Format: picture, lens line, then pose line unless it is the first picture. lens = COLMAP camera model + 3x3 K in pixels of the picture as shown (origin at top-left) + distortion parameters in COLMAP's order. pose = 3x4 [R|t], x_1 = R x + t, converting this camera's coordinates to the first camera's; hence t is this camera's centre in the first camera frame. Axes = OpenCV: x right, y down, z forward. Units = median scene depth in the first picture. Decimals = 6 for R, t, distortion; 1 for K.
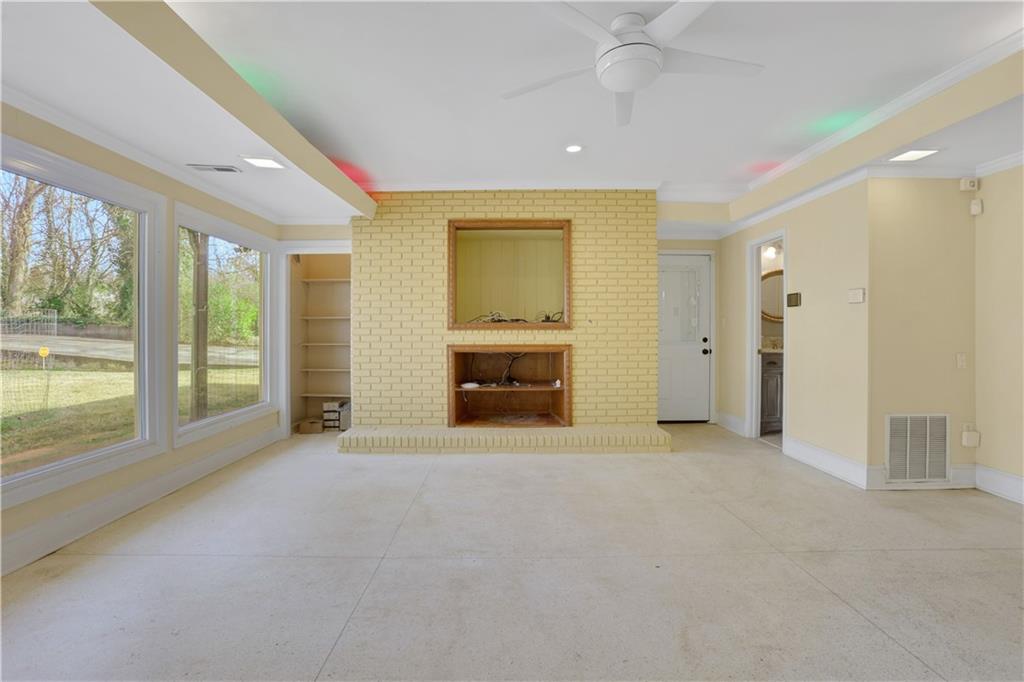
lens RADIAL K [[482.4, 0, 505.2], [0, 482.4, 330.6], [0, 0, 1]] dist [-0.093837, 0.032174]
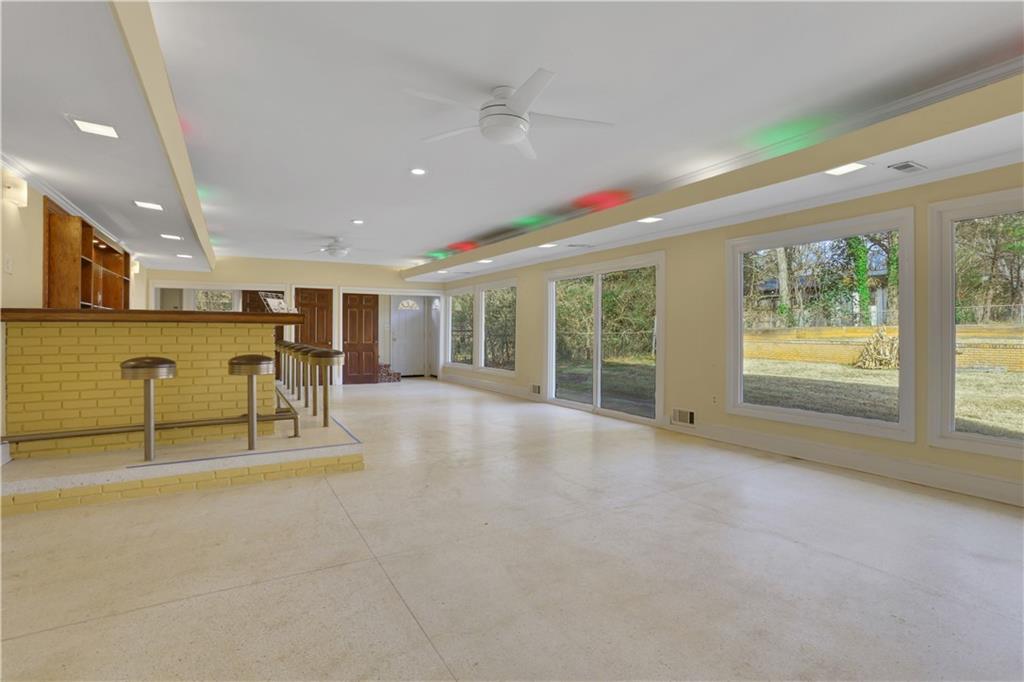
lens RADIAL K [[482.4, 0, 505.2], [0, 482.4, 330.6], [0, 0, 1]] dist [-0.093837, 0.032174]
pose [[-0.871473, -0.000231, -0.490444, 0.417145], [0.000402, 0.999999, -0.001184, 0.000961], [0.490444, -0.001229, -0.871472, 0.984916]]
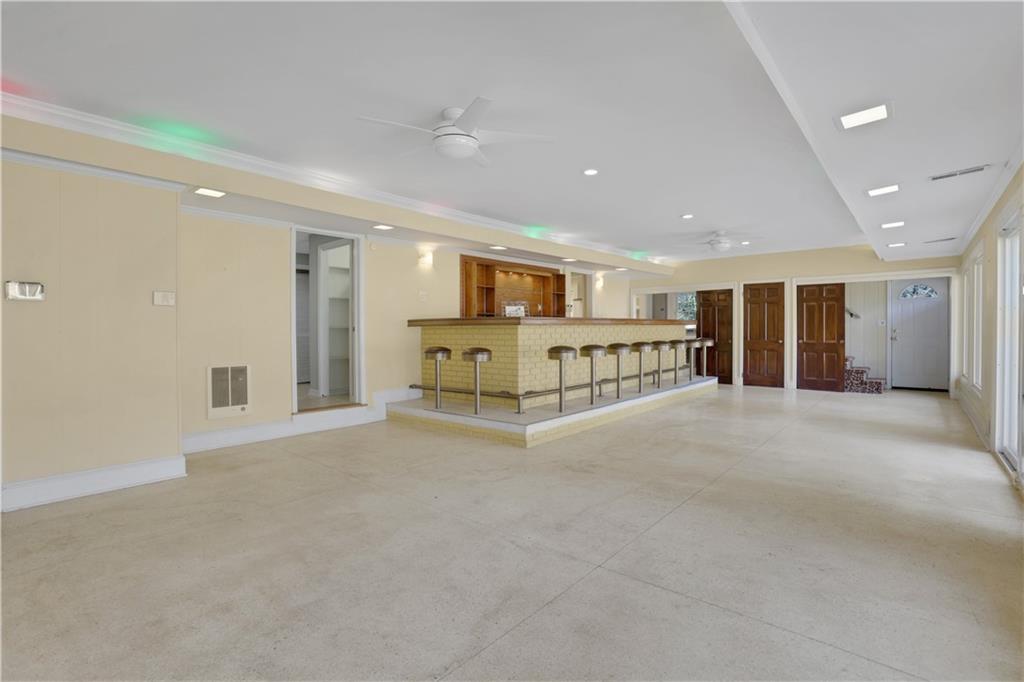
lens RADIAL K [[482.4, 0, 505.2], [0, 482.4, 330.6], [0, 0, 1]] dist [-0.093837, 0.032174]
pose [[-0.749016, 0.005213, 0.662532, -0.371410], [0.007232, 0.999974, 0.000308, 0.000283], [-0.662513, 0.005022, -0.749034, 0.907247]]
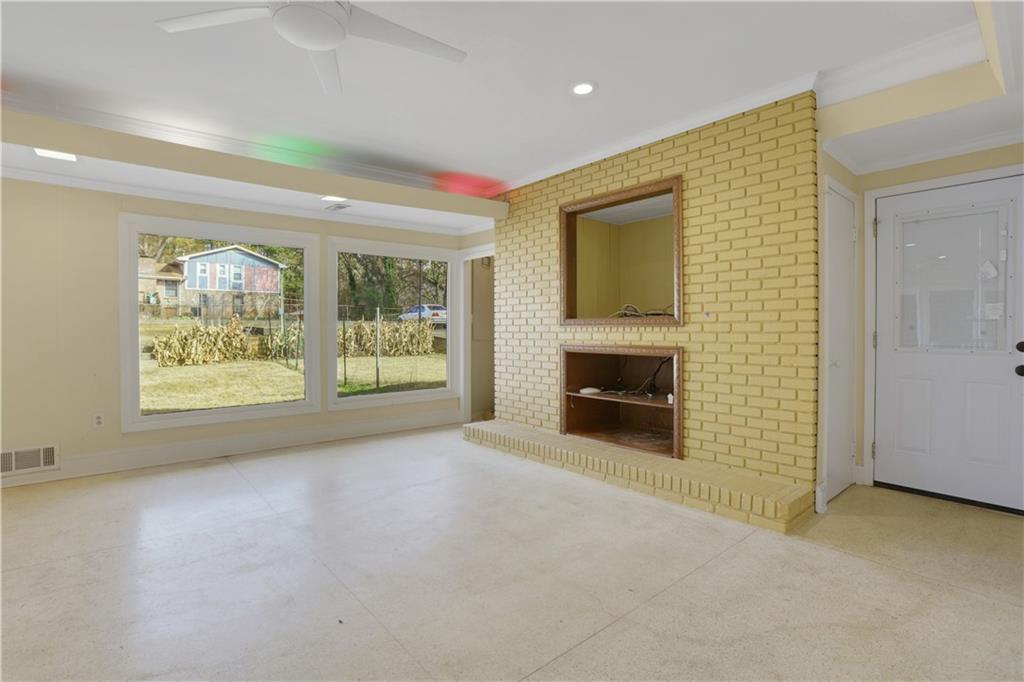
lens RADIAL K [[504.5, 0, 495.1], [0, 504.5, 326.7], [0, 0, 1]] dist [-0.040258, 0.000140]
pose [[0.625517, -0.001293, -0.780209, 0.549194], [0.002657, 0.999996, 0.000473, -0.002517], [0.780206, -0.002369, 0.625518, 0.305846]]
